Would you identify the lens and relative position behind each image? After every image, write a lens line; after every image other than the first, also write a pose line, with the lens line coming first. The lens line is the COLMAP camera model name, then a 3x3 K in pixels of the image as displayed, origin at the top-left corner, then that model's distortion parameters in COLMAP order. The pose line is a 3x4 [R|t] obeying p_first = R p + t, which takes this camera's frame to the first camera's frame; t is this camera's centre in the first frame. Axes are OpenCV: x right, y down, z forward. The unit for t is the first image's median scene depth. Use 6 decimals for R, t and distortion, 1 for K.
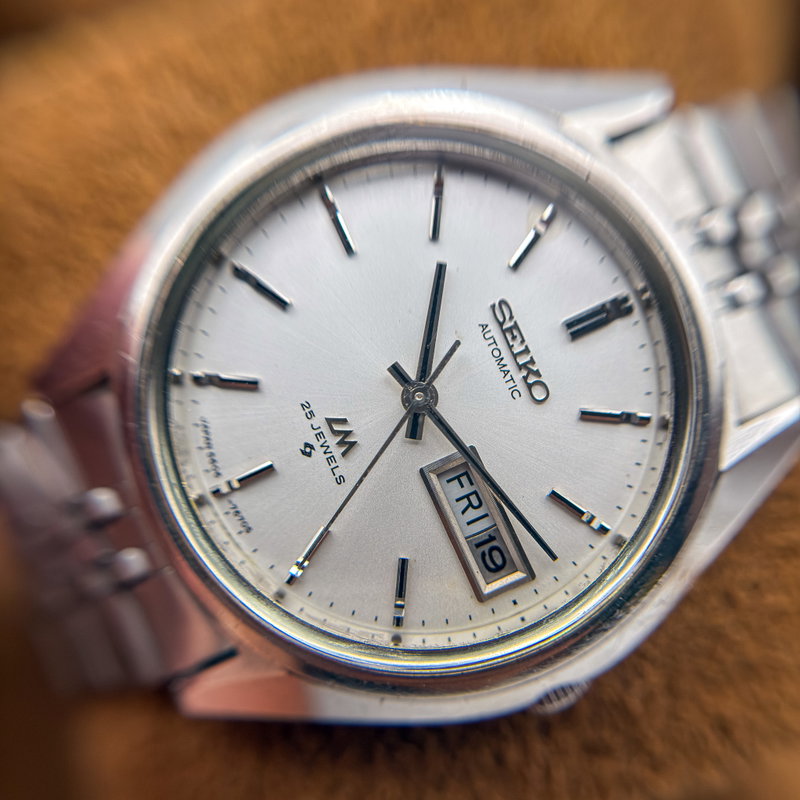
lens RADIAL K [[849.8, 0, 400.0], [0, 849.8, 400.0], [0, 0, 1]] dist [0.498357, -0.001766]
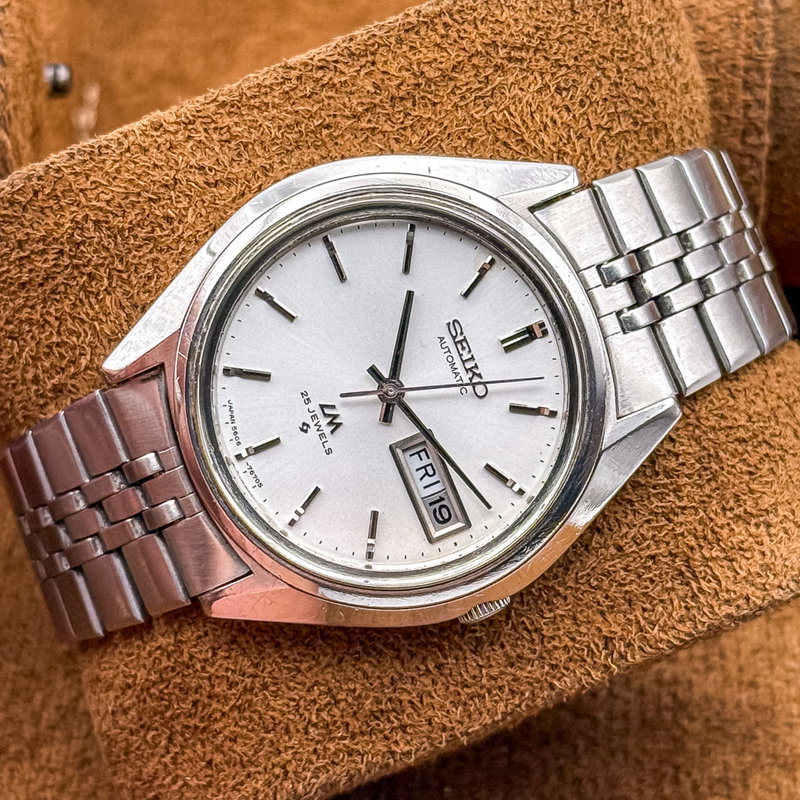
lens RADIAL K [[2931.0, 0, 378.7], [0, 2931.0, 400.1], [0, 0, 1]] dist [0.051513, -55.881181]
pose [[0.999052, 0.033172, 0.028189, -0.122979], [-0.033681, 0.999275, 0.017764, -0.068285], [-0.027580, -0.018696, 0.999445, -3.519953]]
